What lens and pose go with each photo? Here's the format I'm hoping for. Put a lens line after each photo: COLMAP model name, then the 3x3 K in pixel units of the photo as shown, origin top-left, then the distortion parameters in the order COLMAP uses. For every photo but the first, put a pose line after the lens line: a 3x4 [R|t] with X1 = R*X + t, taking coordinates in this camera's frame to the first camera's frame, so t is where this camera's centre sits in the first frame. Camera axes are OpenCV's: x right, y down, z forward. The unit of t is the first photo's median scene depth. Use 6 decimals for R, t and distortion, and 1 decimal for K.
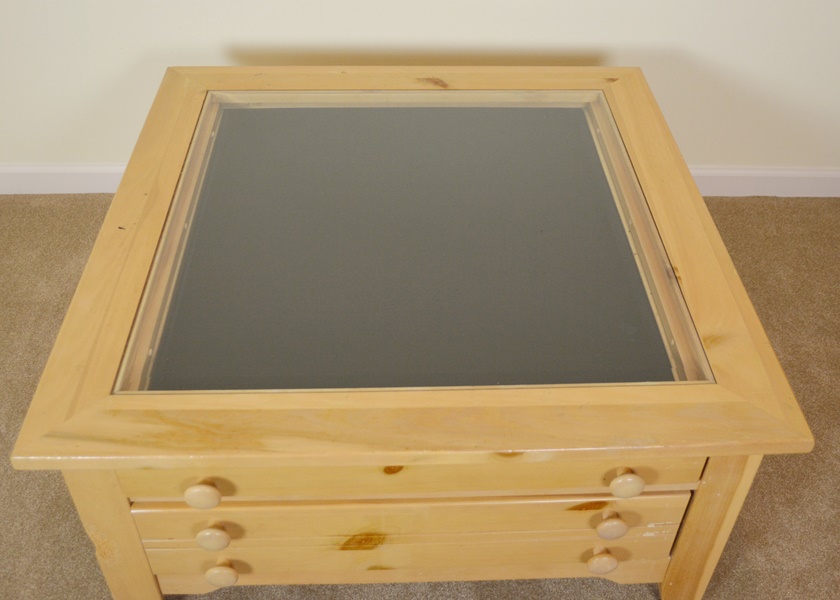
lens RADIAL K [[885.0, 0, 445.0], [0, 885.0, 234.6], [0, 0, 1]] dist [-0.083841, 0.011328]
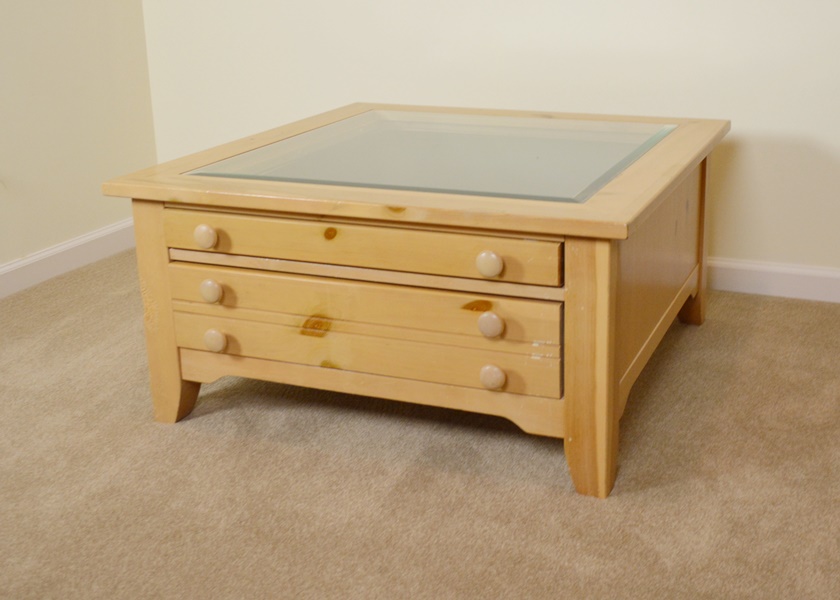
lens RADIAL K [[1083.9, 0, 538.8], [0, 1083.9, 195.7], [0, 0, 1]] dist [-0.088617, 0.008591]
pose [[0.928288, 0.051025, -0.368344, 0.669784], [-0.202027, 0.900808, -0.384358, 0.623596], [0.312195, 0.431210, 0.846518, -0.259854]]
